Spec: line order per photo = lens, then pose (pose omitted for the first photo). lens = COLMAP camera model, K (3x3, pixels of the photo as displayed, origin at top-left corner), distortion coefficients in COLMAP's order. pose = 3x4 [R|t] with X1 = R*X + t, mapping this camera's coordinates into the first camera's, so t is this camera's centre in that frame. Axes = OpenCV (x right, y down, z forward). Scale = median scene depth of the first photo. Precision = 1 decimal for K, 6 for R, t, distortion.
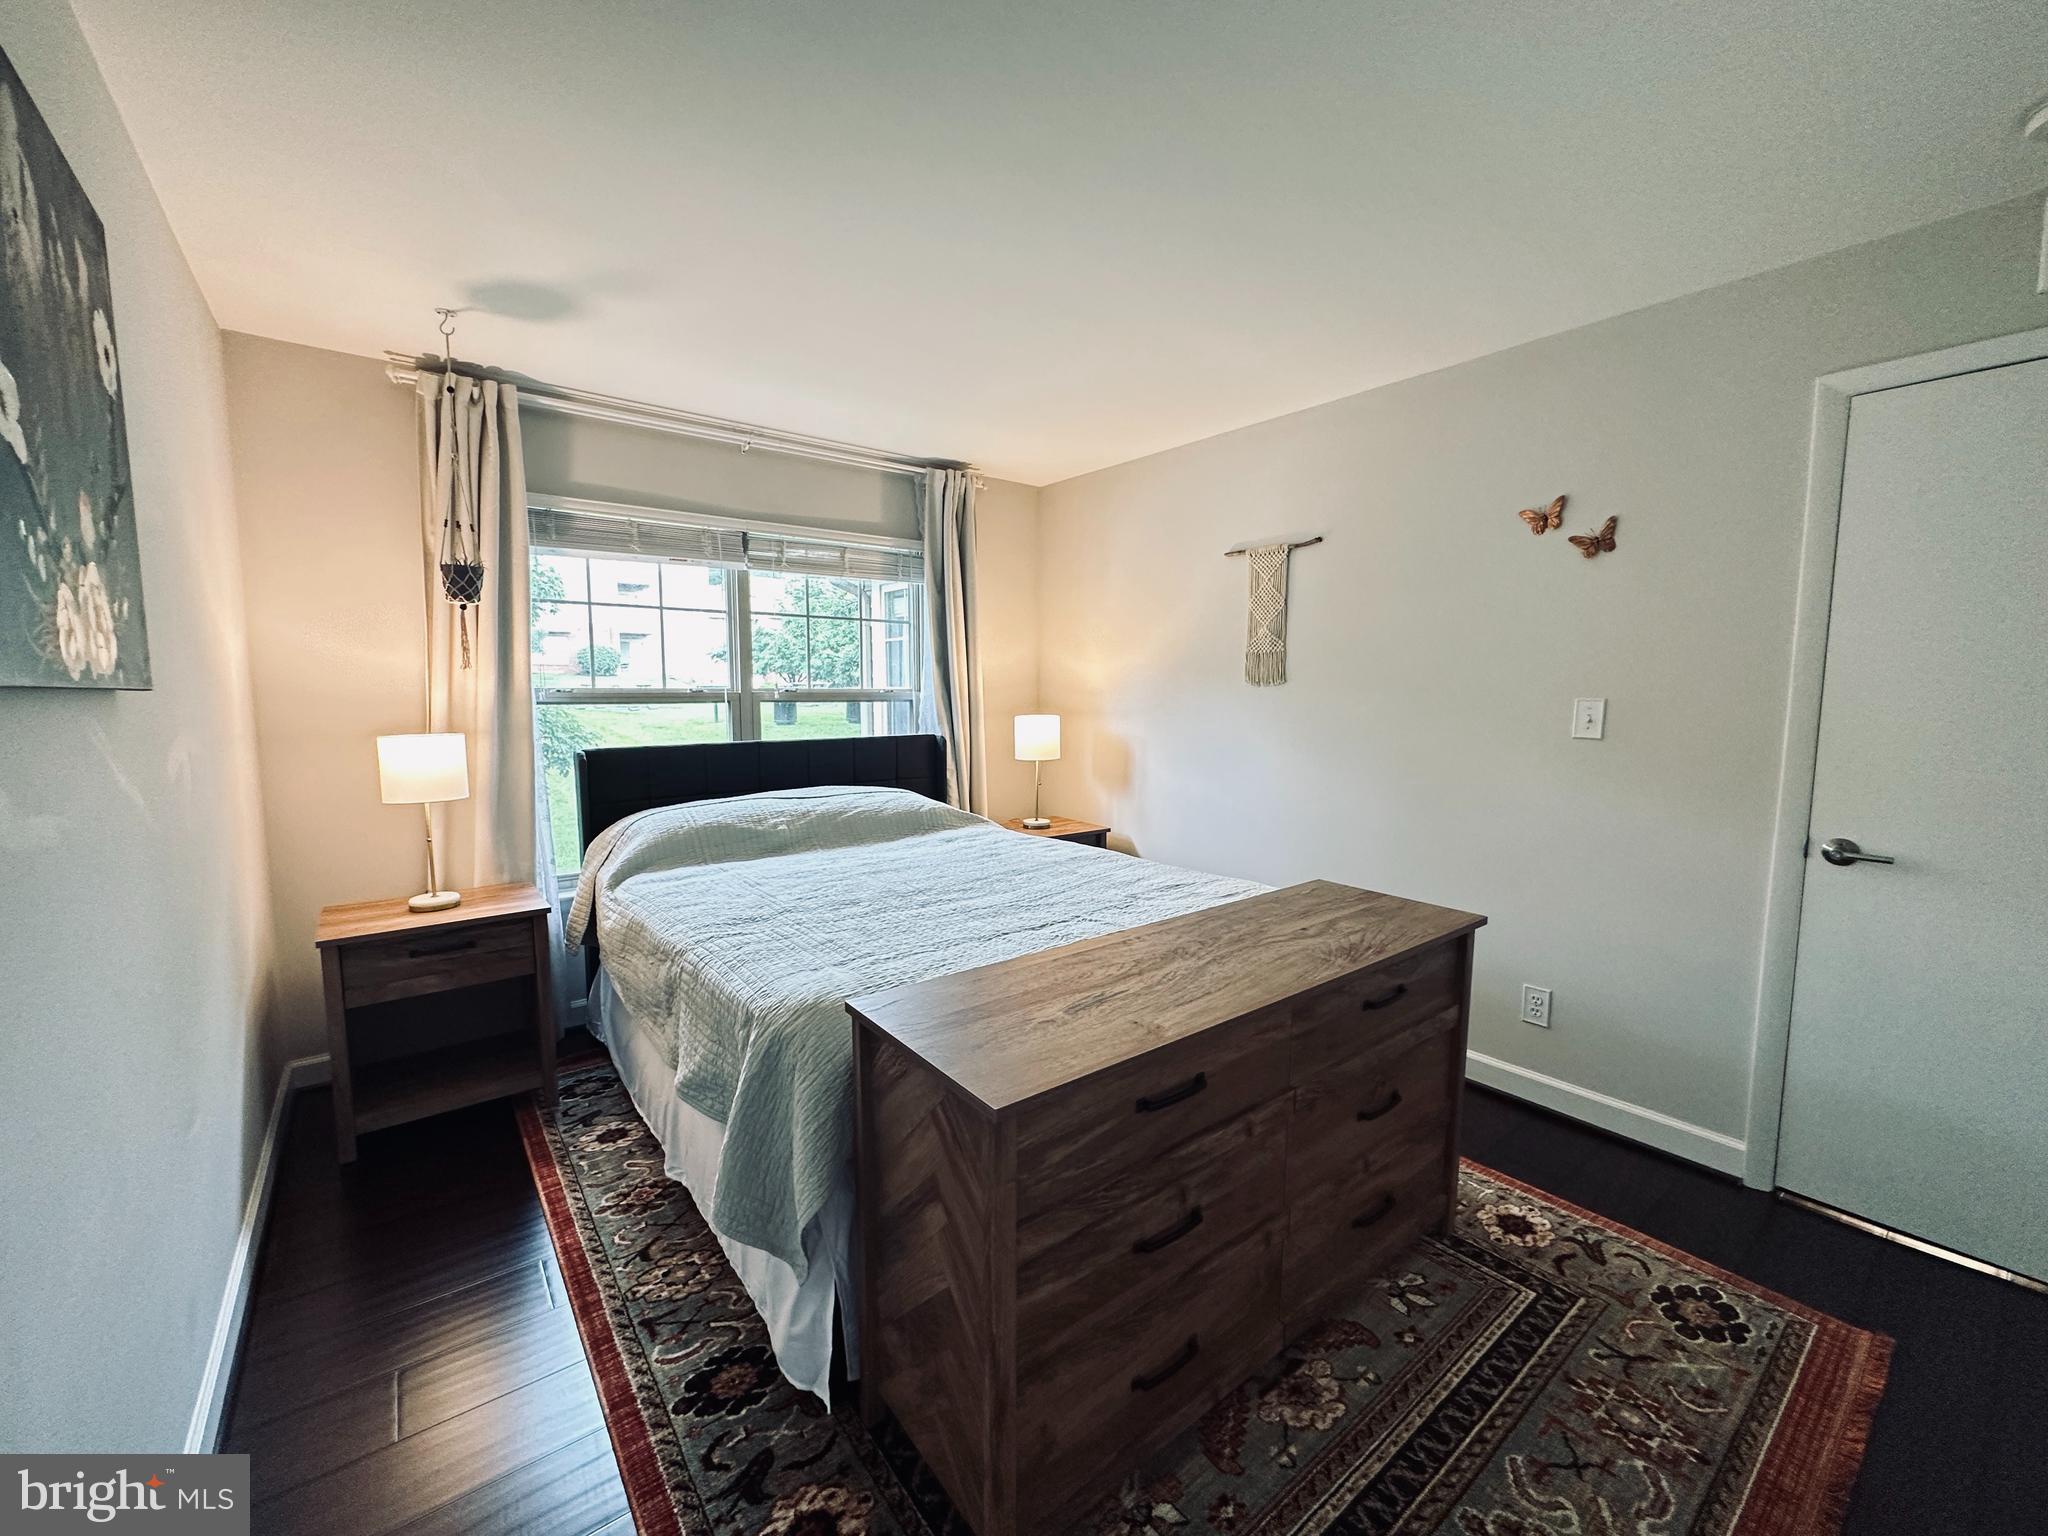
lens RADIAL K [[817.1, 0, 1026.4], [0, 817.1, 767.4], [0, 0, 1]] dist [-0.004280, 0.000421]
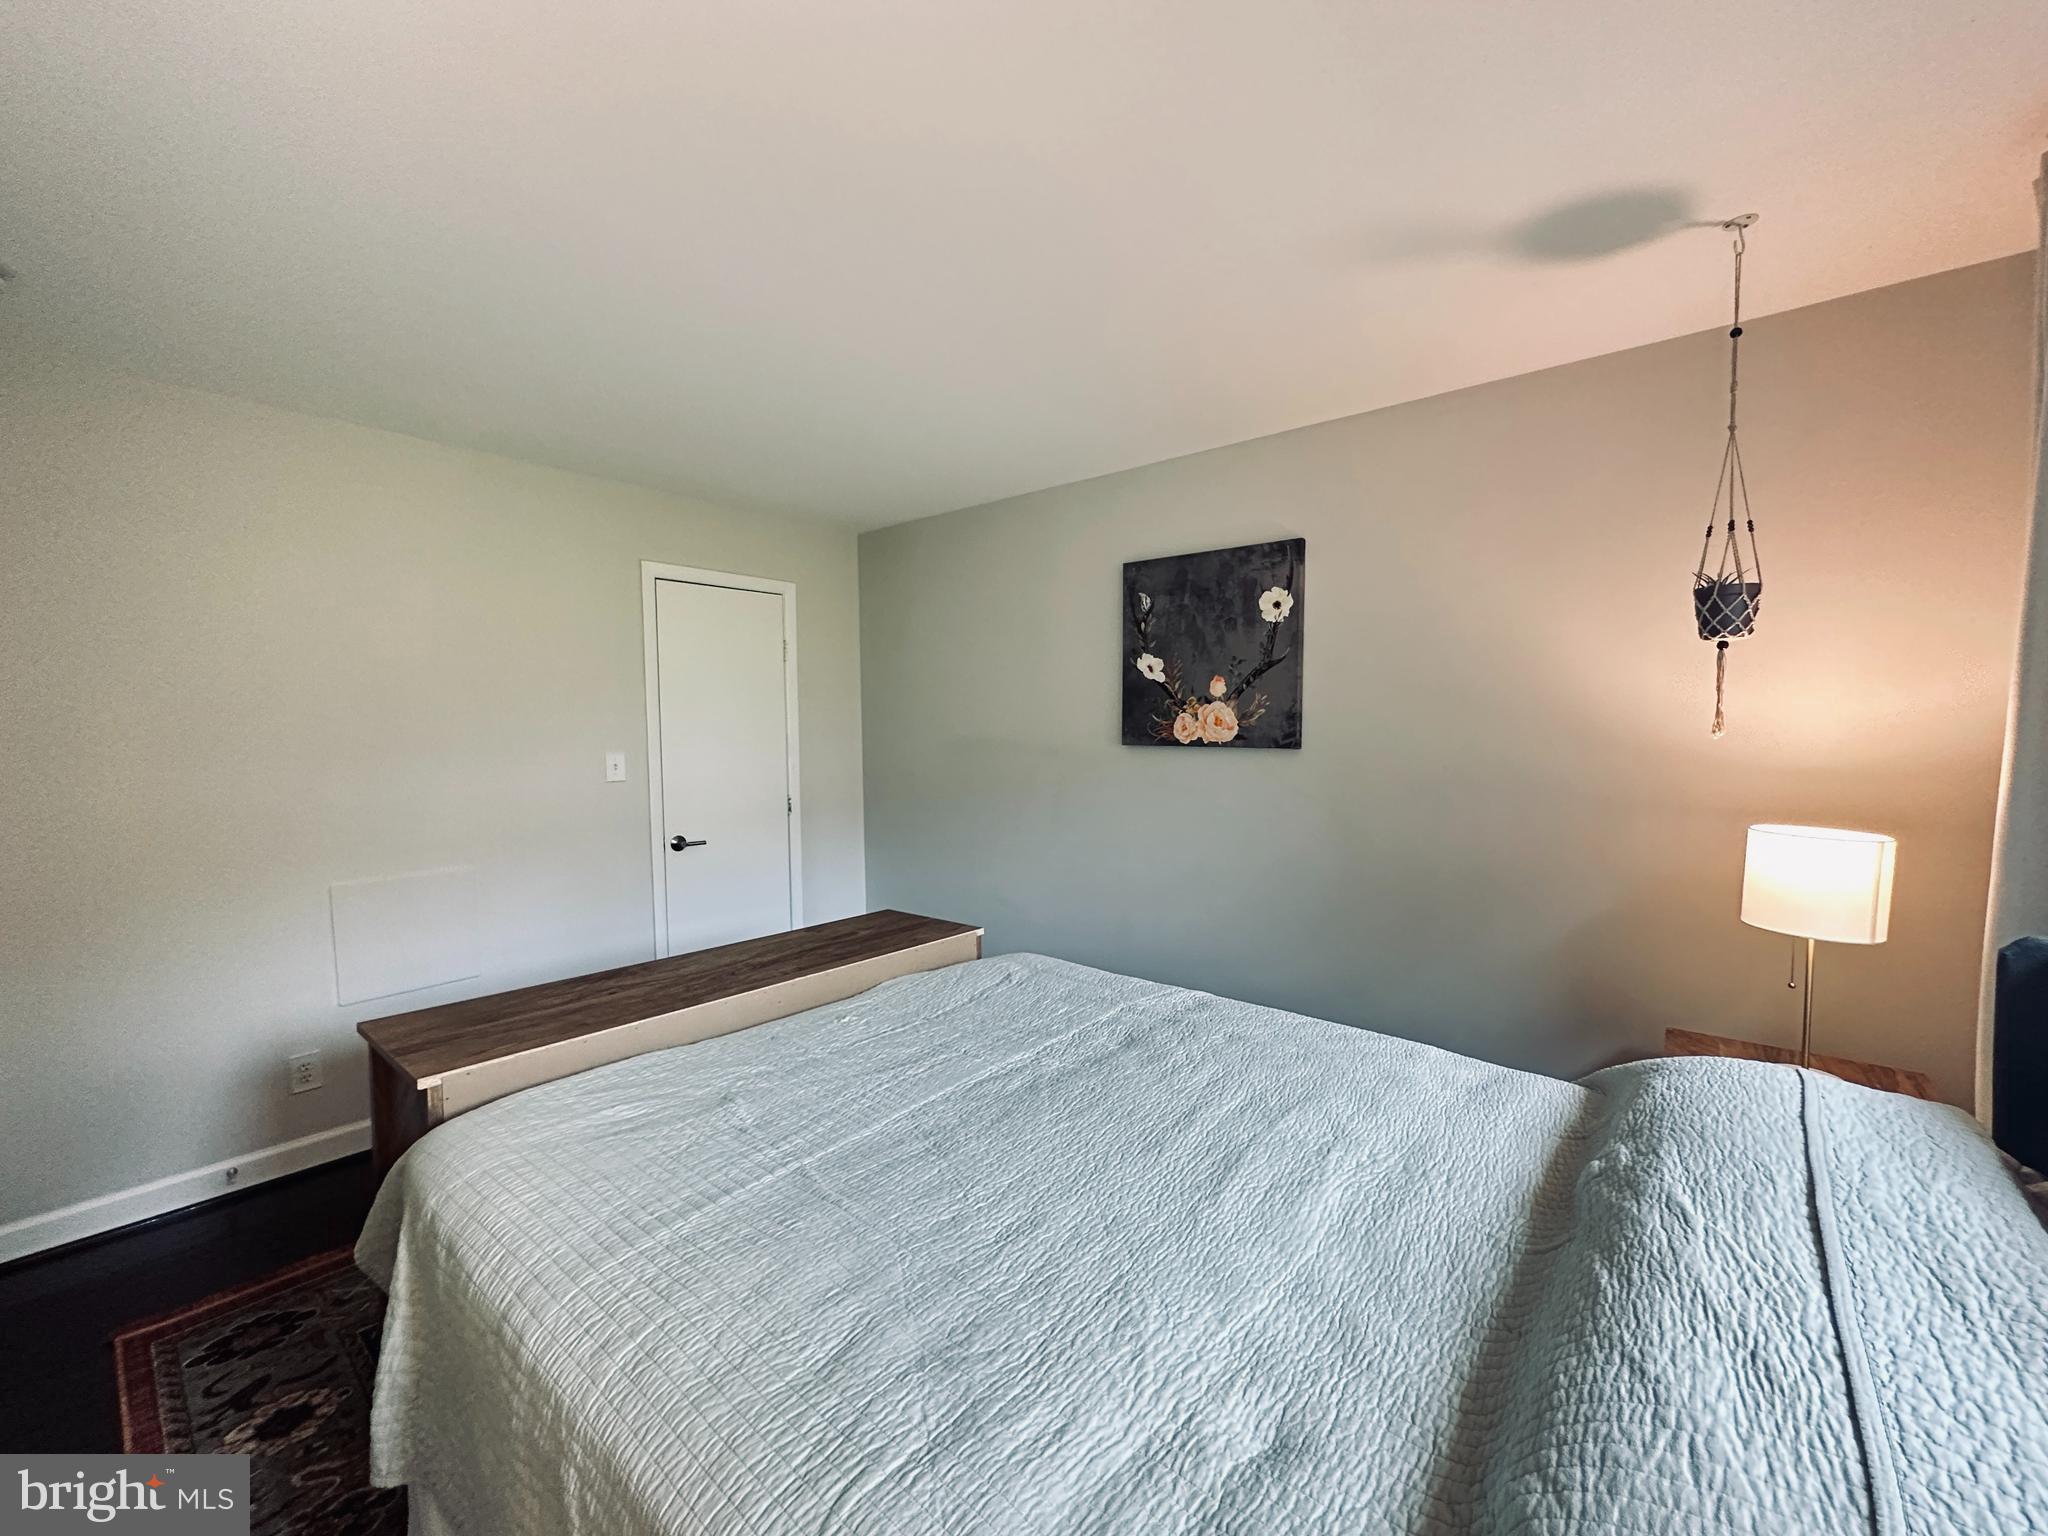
lens RADIAL K [[817.1, 0, 1028.5], [0, 817.1, 770.2], [0, 0, 1]] dist [-0.004280, 0.000421]
pose [[-0.977848, 0.013584, -0.208876, 0.042111], [-0.018324, 0.988506, 0.150066, -0.270410], [0.208513, 0.150570, -0.966360, 2.280888]]
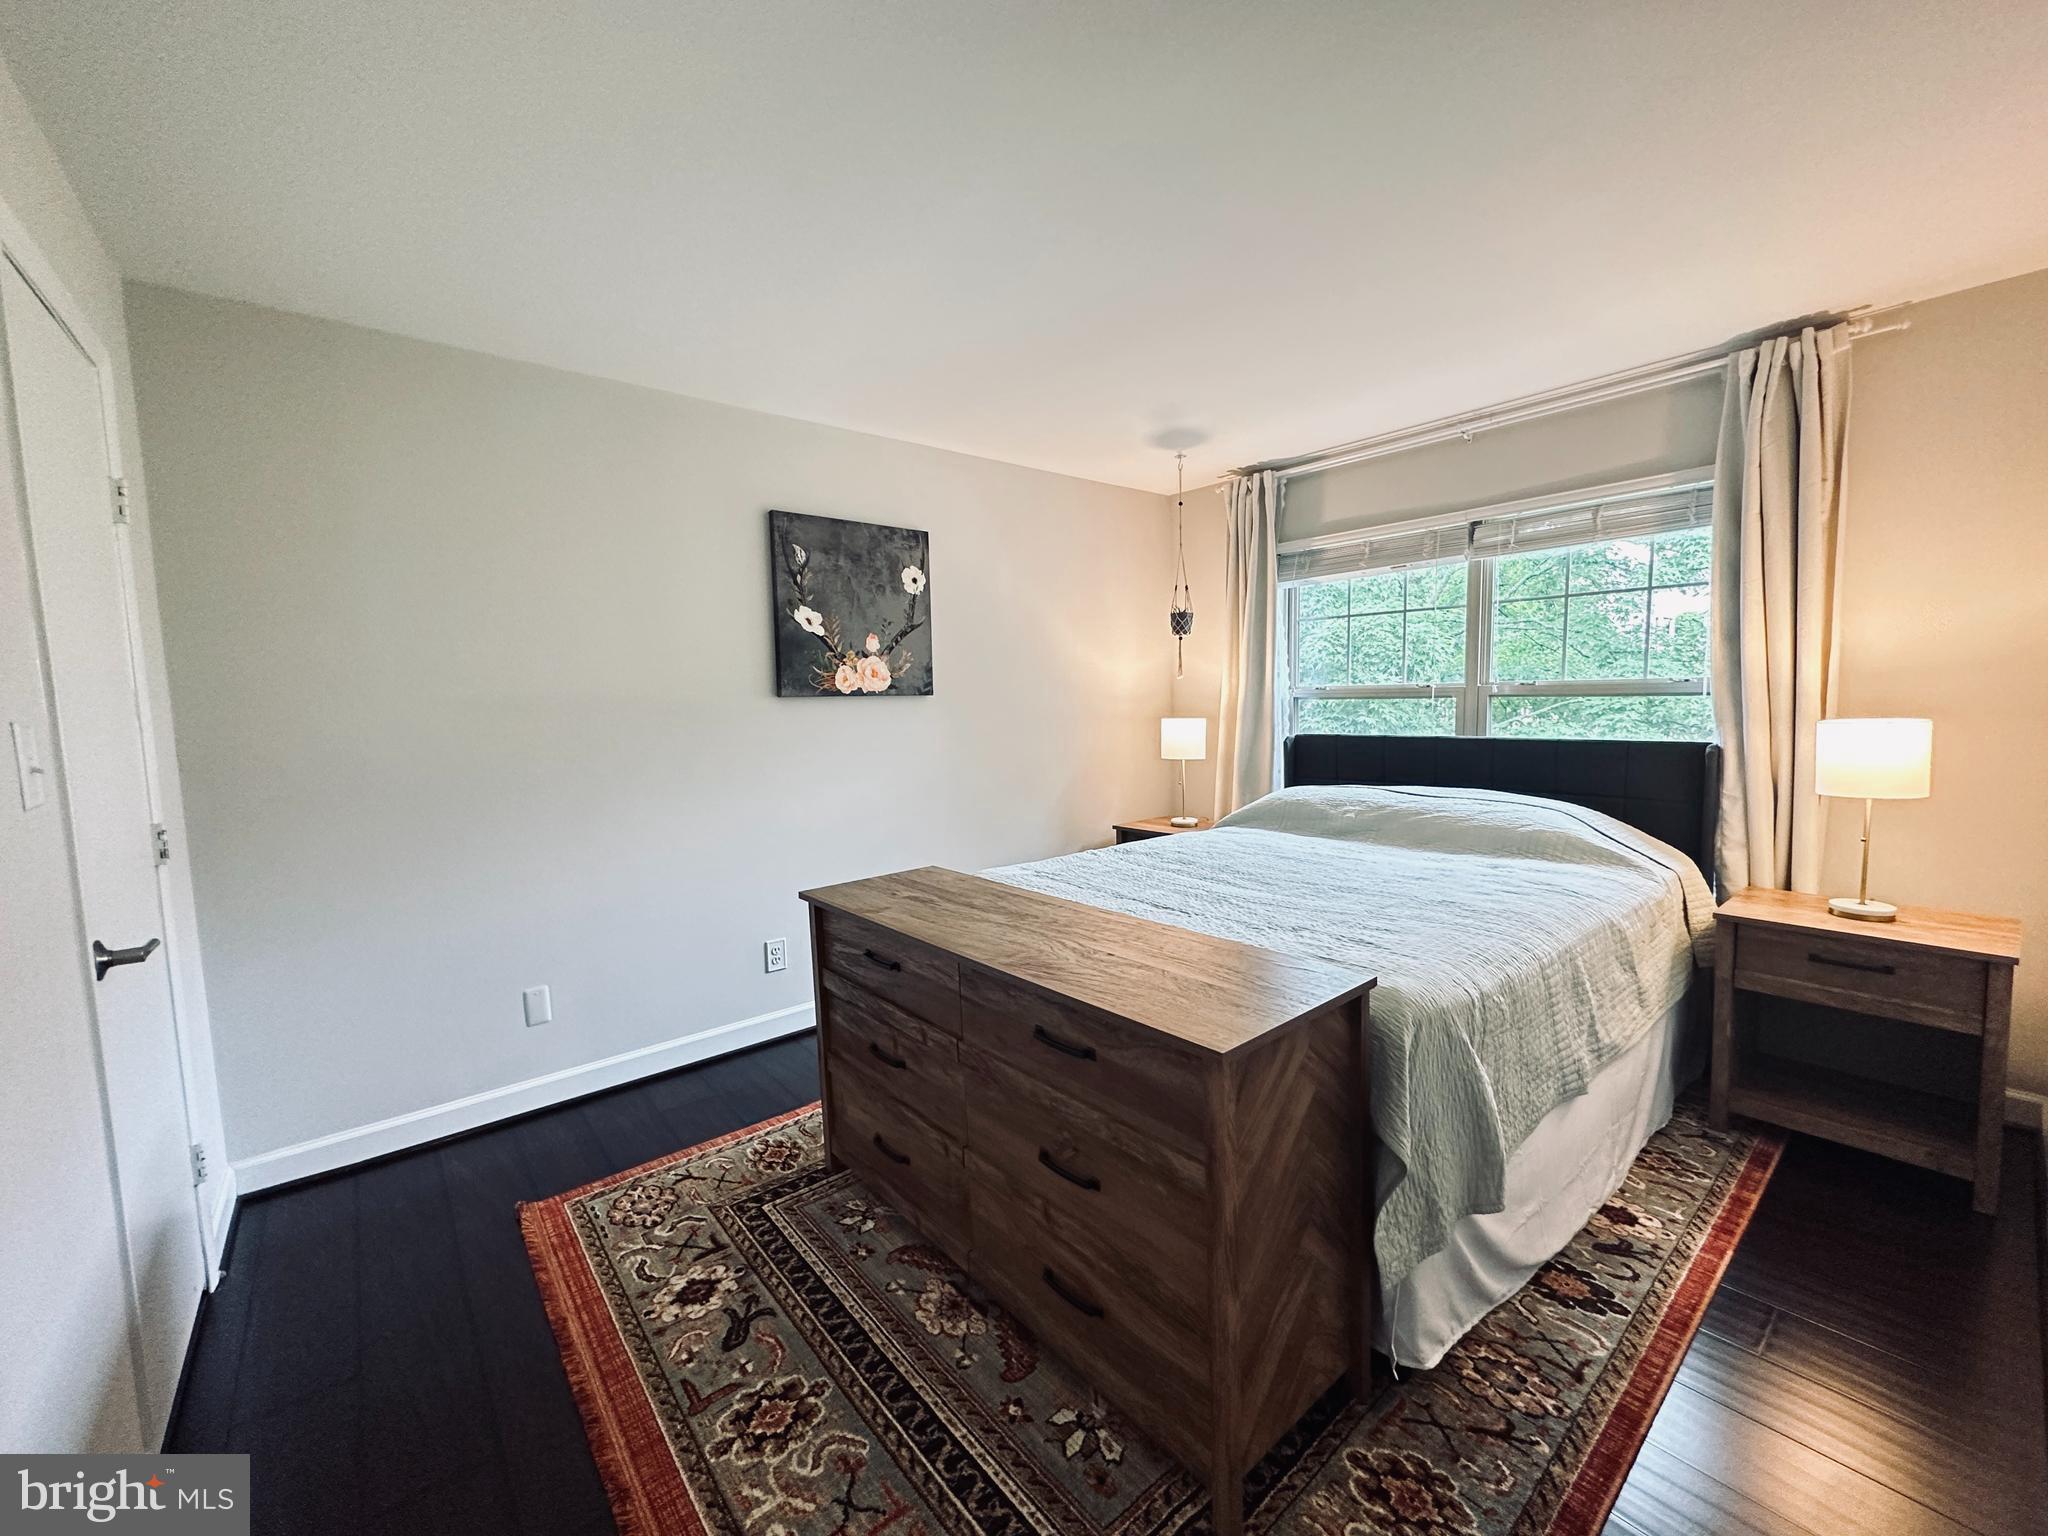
lens RADIAL K [[817.1, 0, 1021.2], [0, 817.1, 769.5], [0, 0, 1]] dist [-0.004280, 0.000421]
pose [[0.033062, 0.086605, -0.995694, 1.332295], [-0.074551, 0.993677, 0.083954, -0.077259], [0.996669, 0.071454, 0.039309, 0.943762]]
